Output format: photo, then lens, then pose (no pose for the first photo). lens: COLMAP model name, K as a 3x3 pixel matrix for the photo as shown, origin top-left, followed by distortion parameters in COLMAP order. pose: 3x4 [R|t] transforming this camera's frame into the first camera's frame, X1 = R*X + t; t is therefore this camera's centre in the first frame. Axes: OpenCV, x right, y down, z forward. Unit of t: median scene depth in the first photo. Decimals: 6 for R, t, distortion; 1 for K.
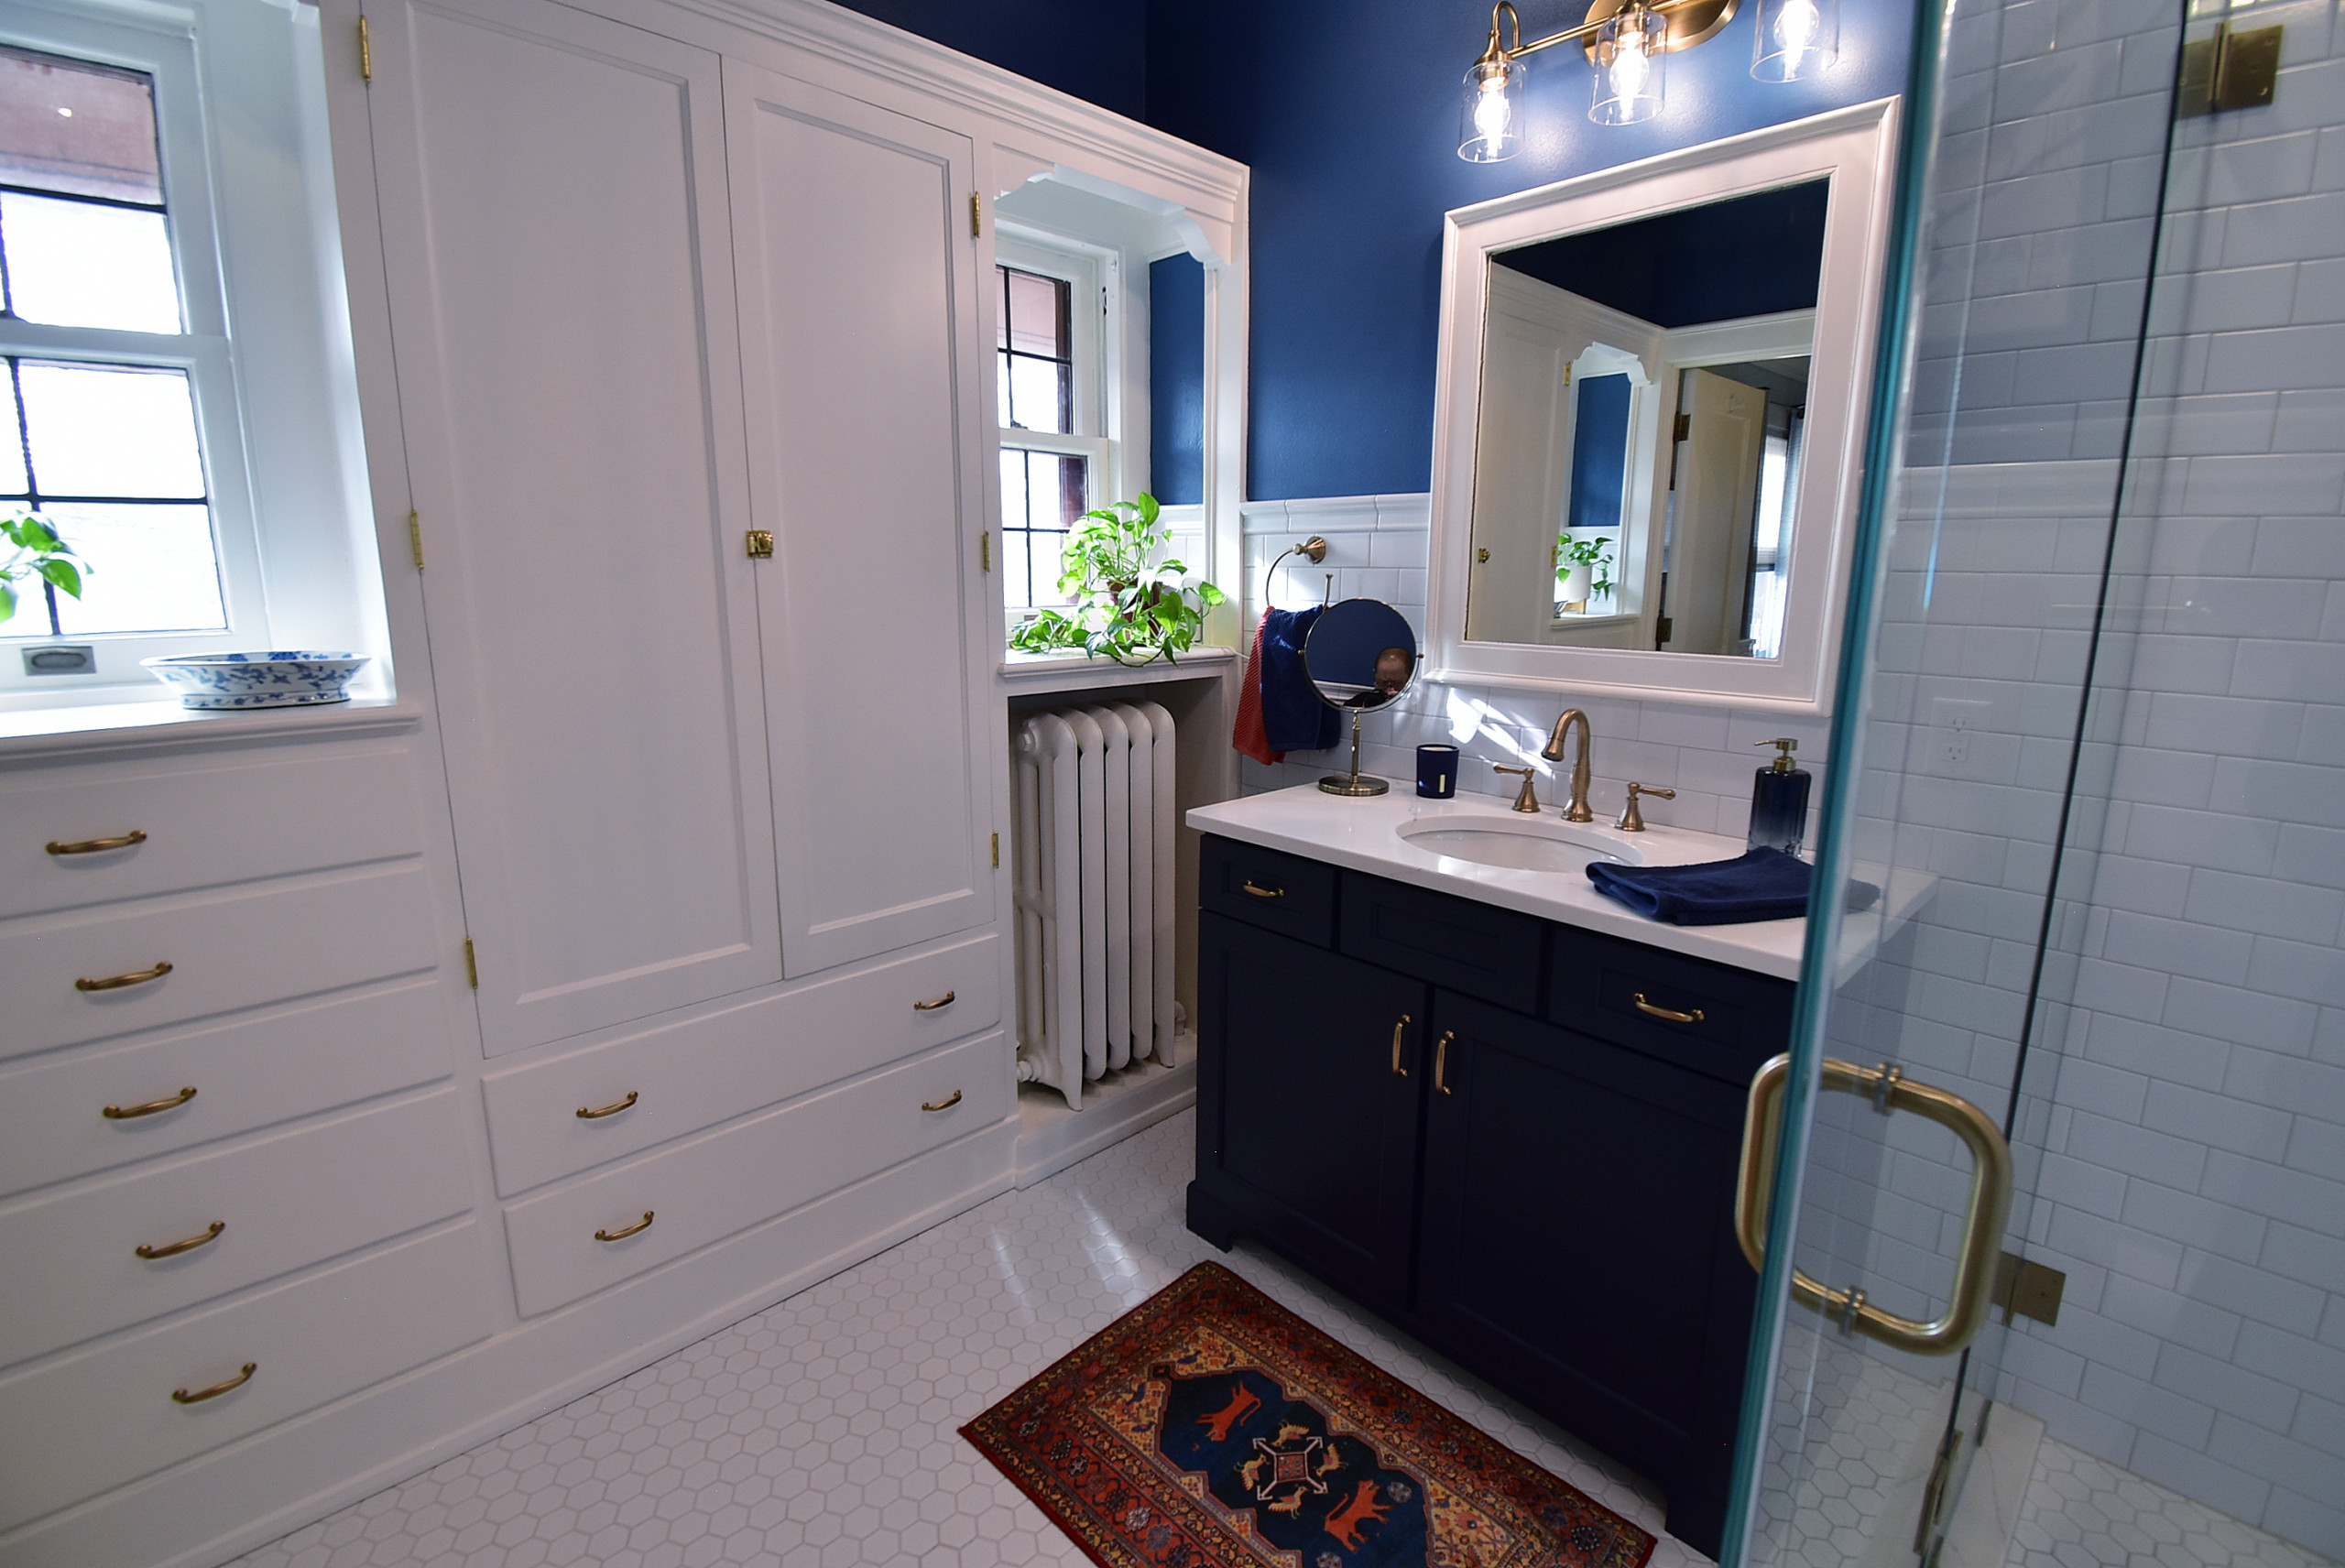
lens RADIAL K [[1047.3, 0, 1186.6], [0, 1047.3, 775.0], [0, 0, 1]] dist [0.023167, -0.028271]
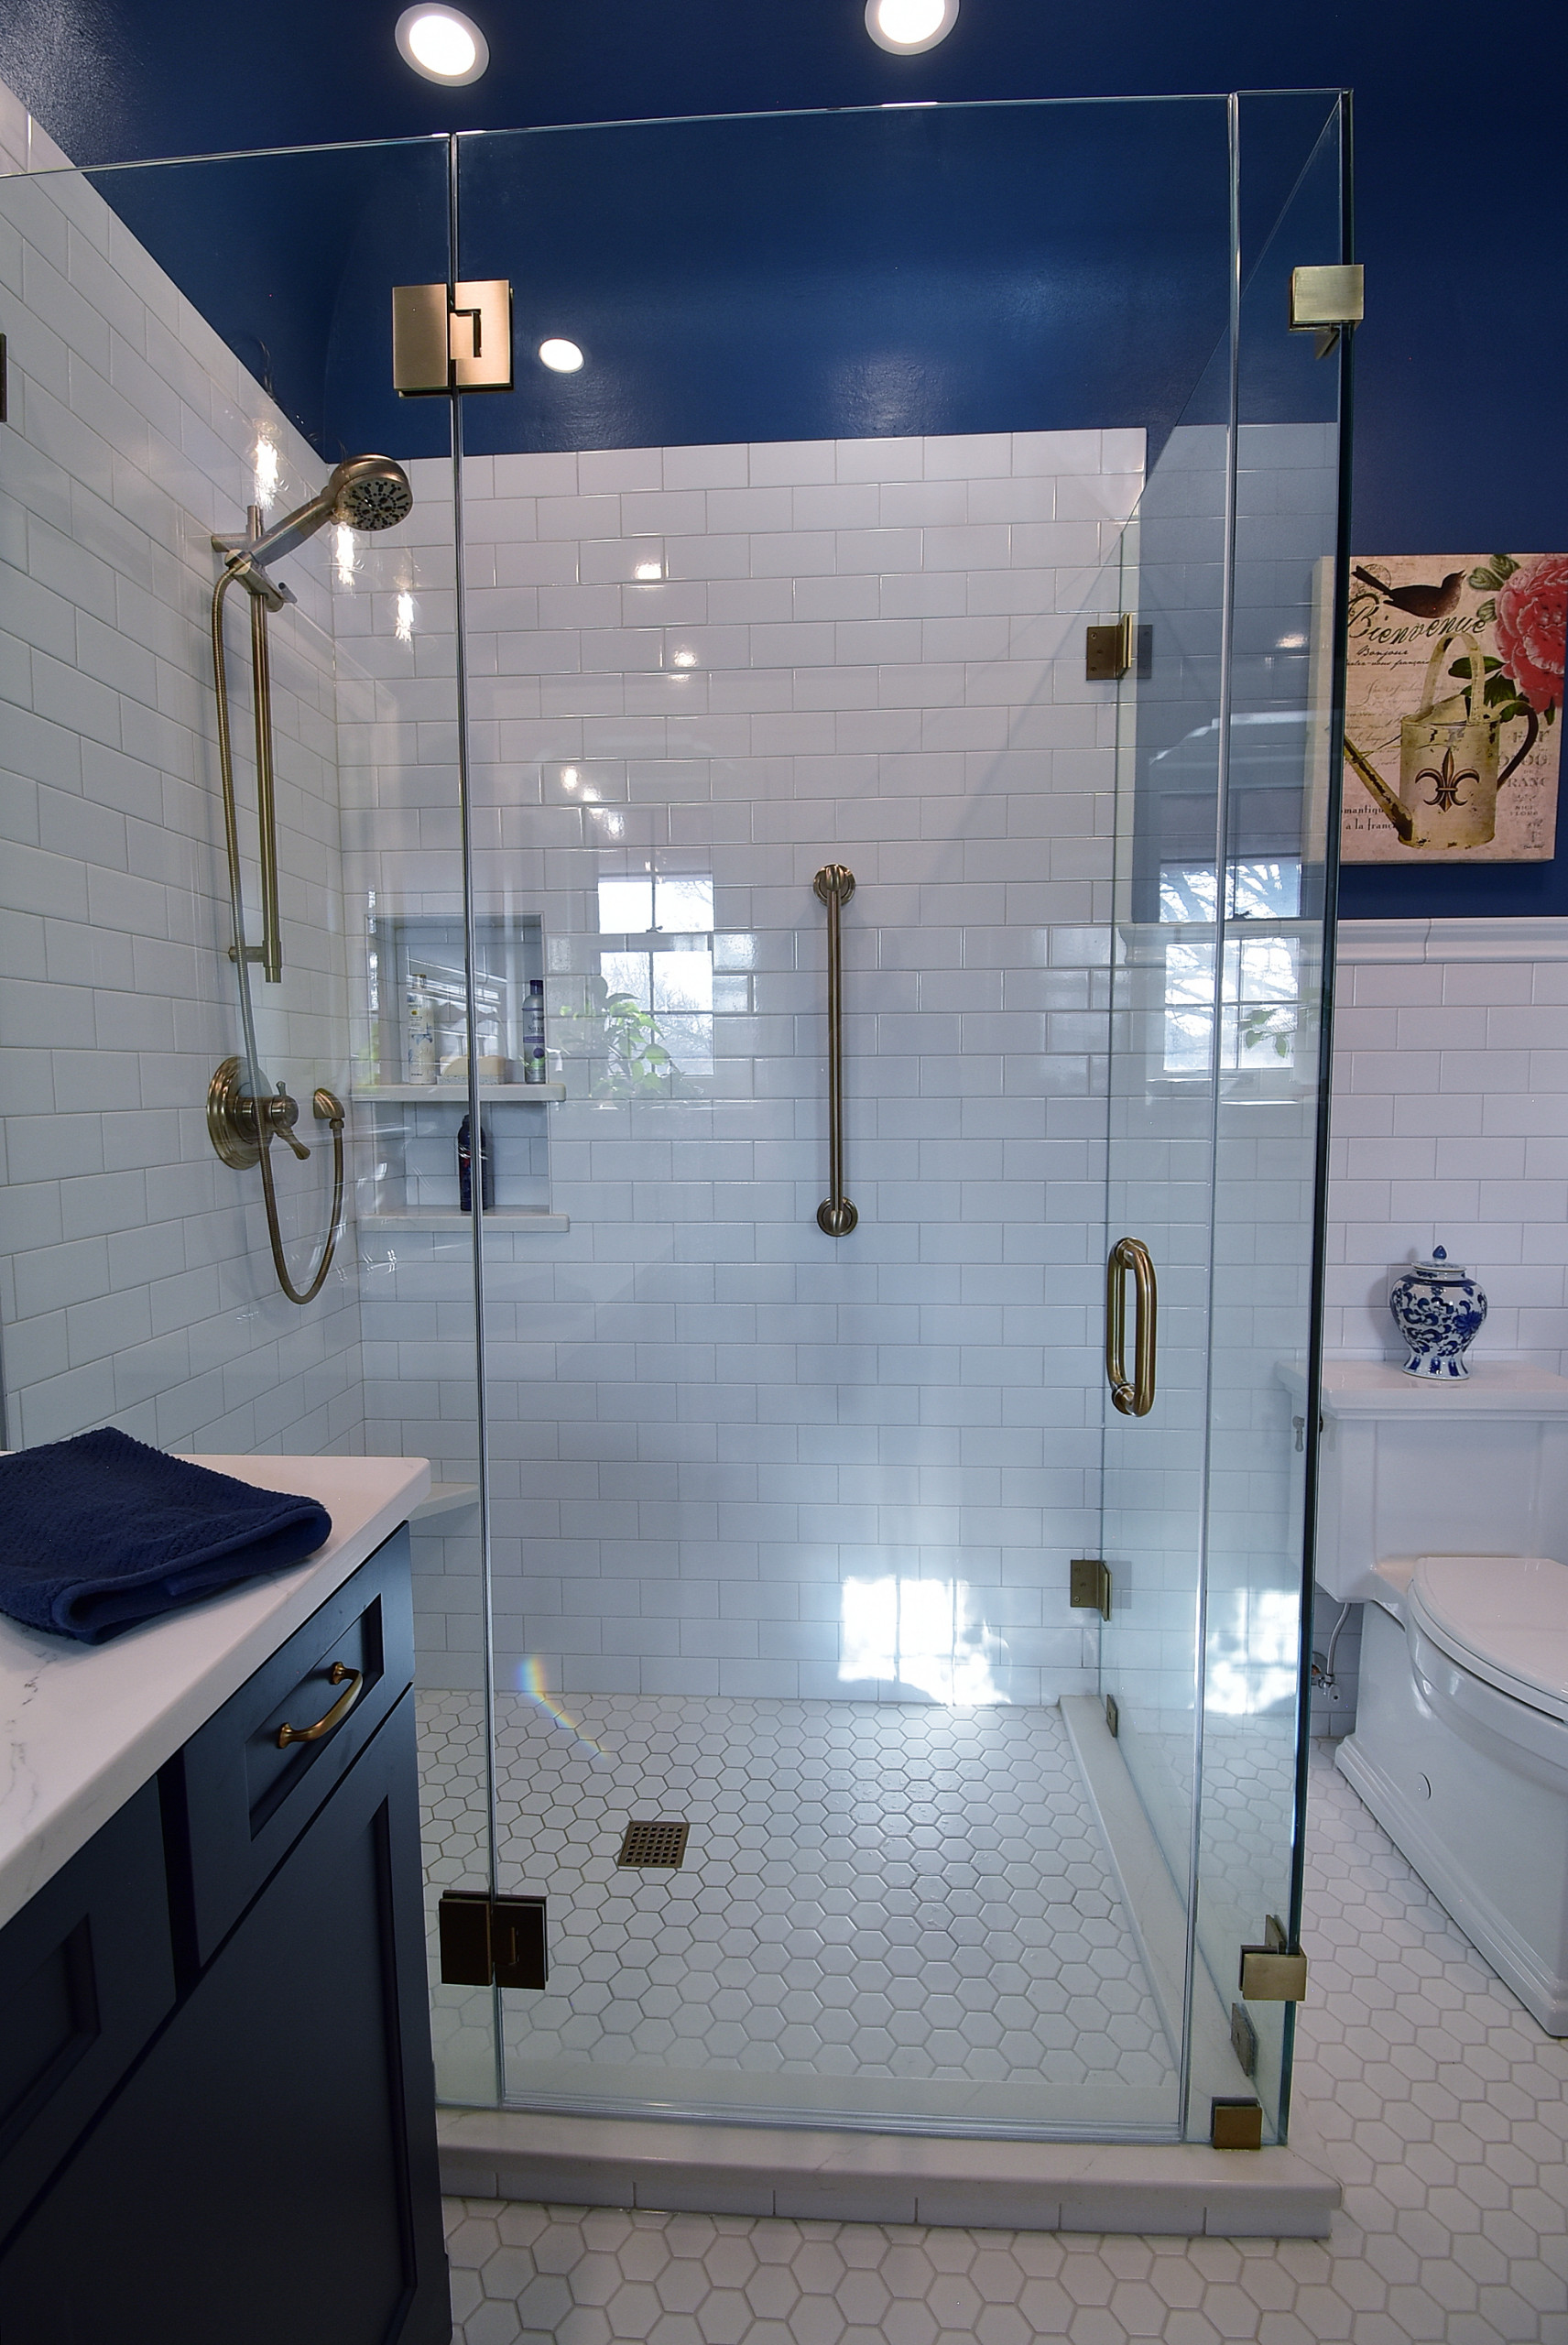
lens RADIAL K [[1047.3, 0, 780.3], [0, 1047.3, 1157.3], [0, 0, 1]] dist [0.023167, -0.028271]
pose [[-0.670536, -0.057745, 0.739627, -0.065567], [0.148105, 0.966478, 0.209726, -0.091277], [-0.726944, 0.250171, -0.639506, 0.755906]]
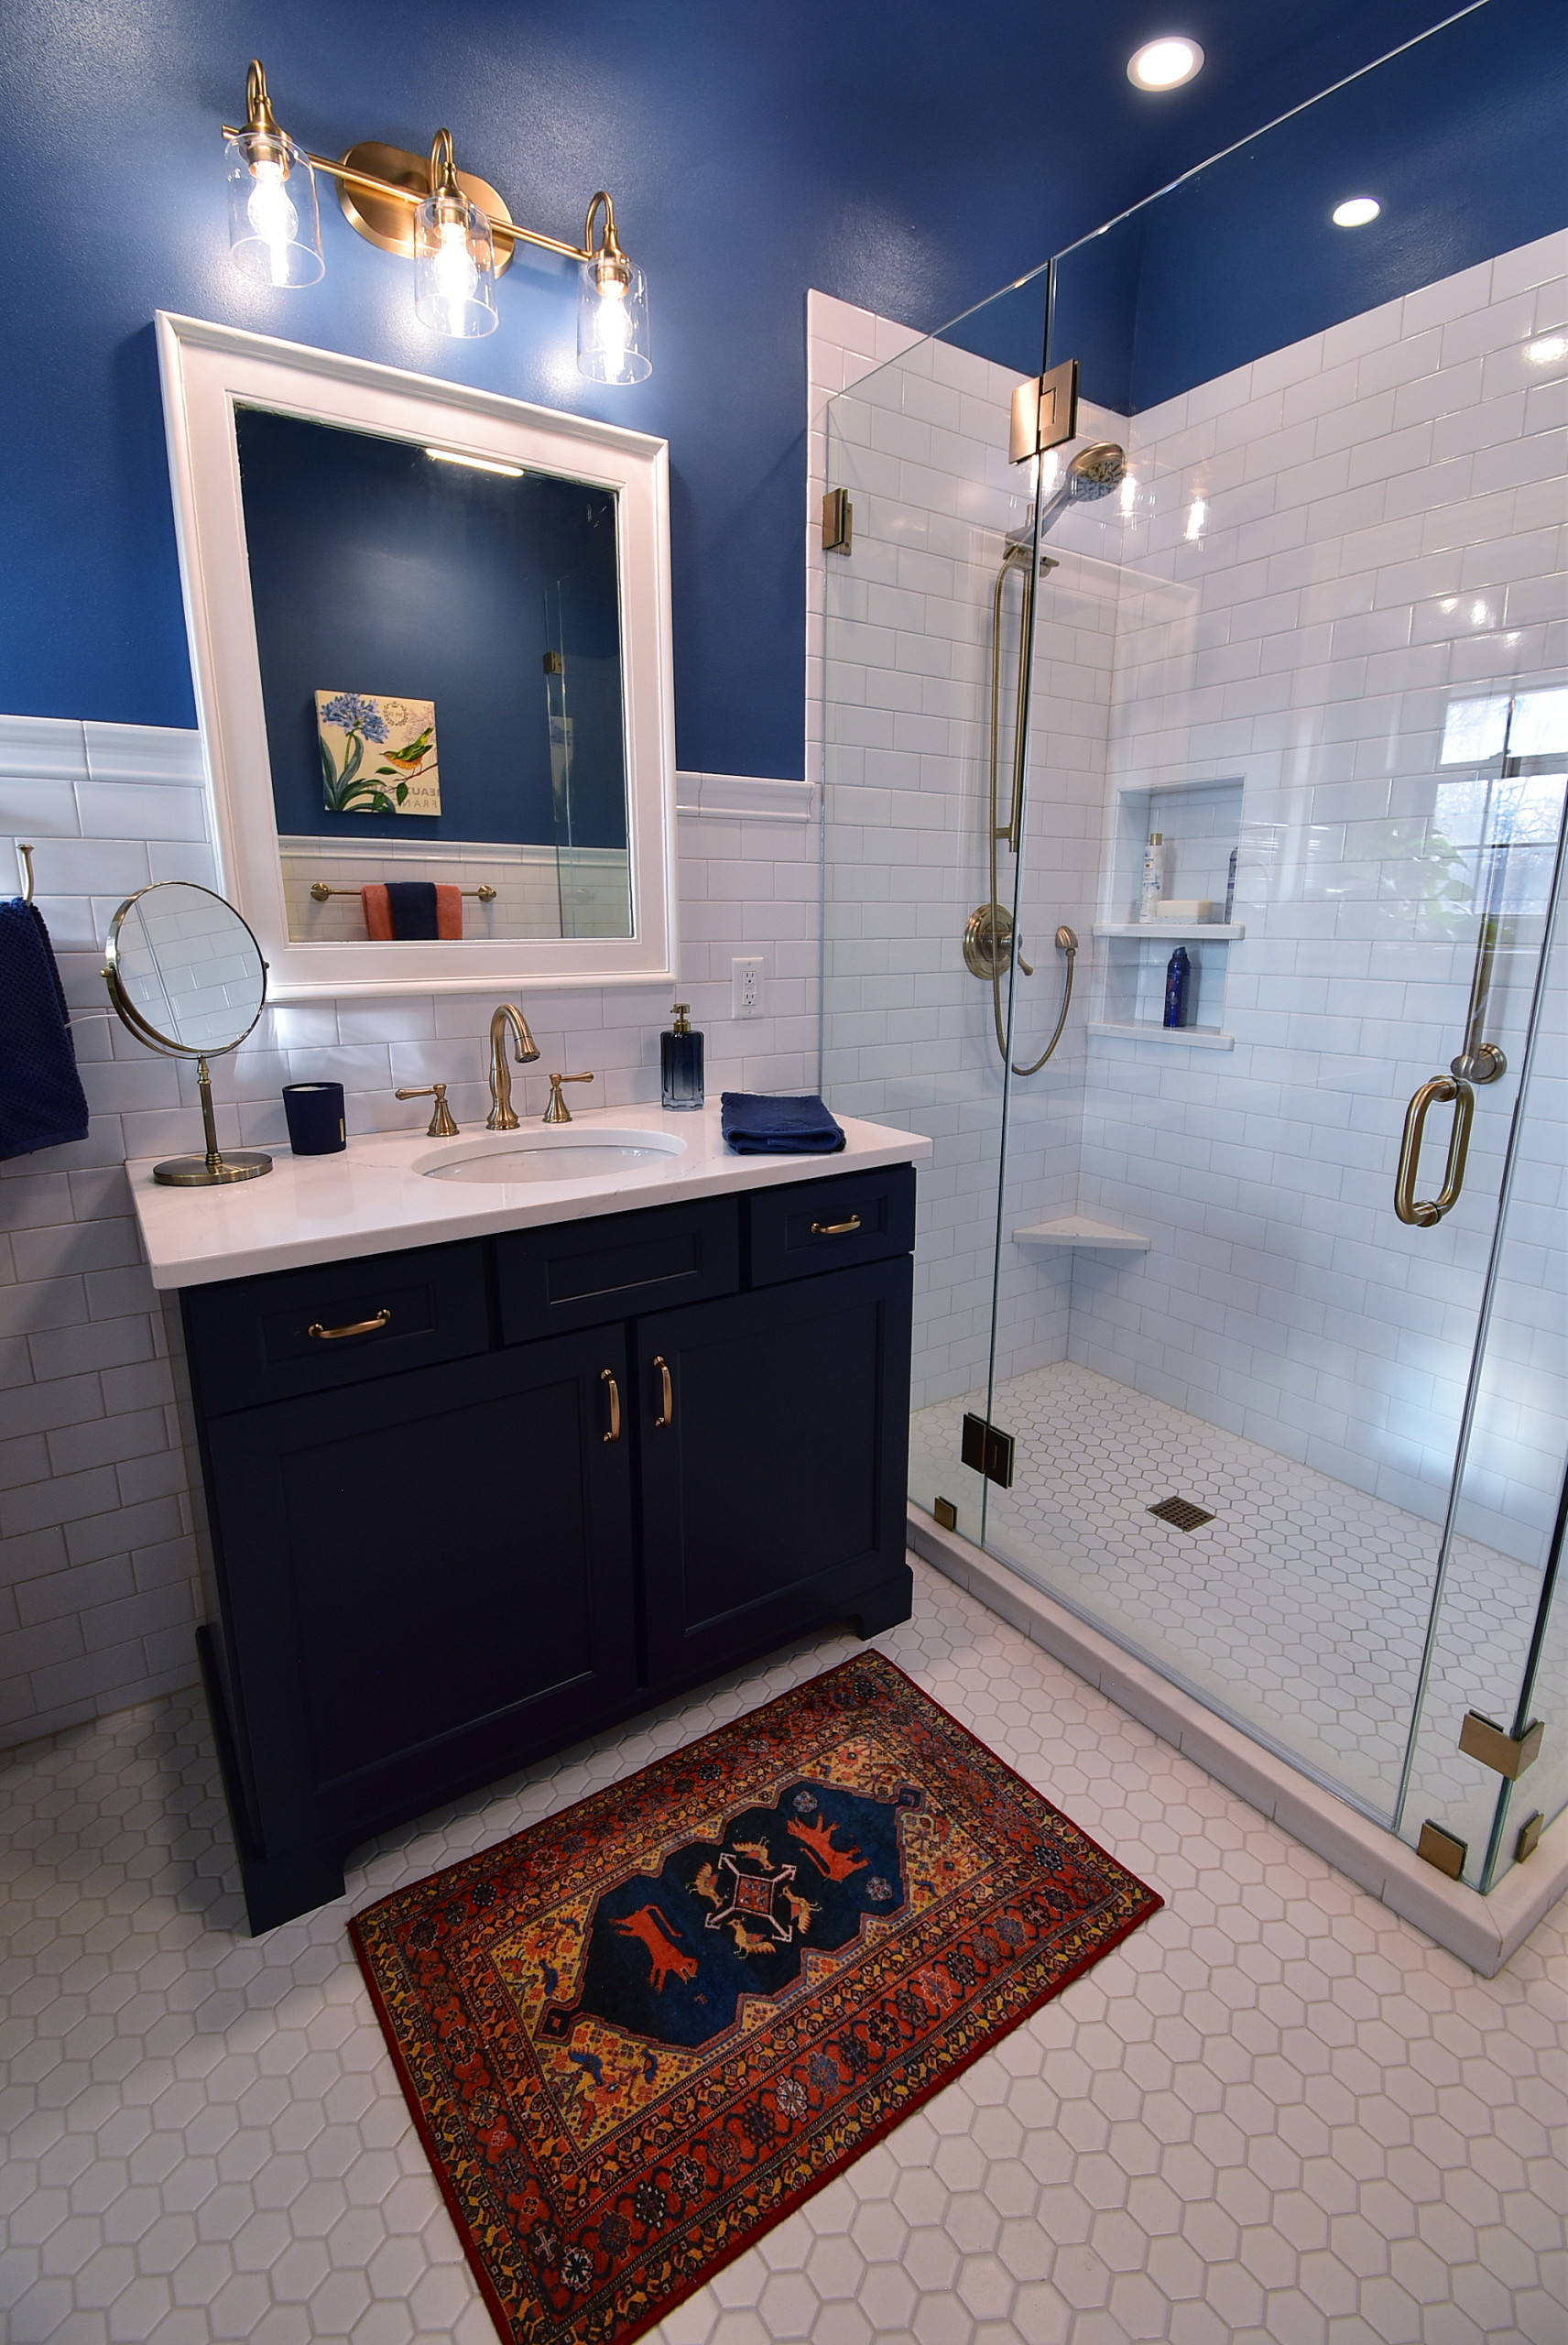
lens RADIAL K [[1033.6, 0, 781.1], [0, 1033.6, 1155.8], [0, 0, 1]] dist [0.022693, -0.029492]
pose [[0.182401, -0.231301, 0.955630, -0.434587], [0.194983, 0.961142, 0.195418, -0.060853], [-0.963697, 0.150687, 0.220413, 0.543523]]
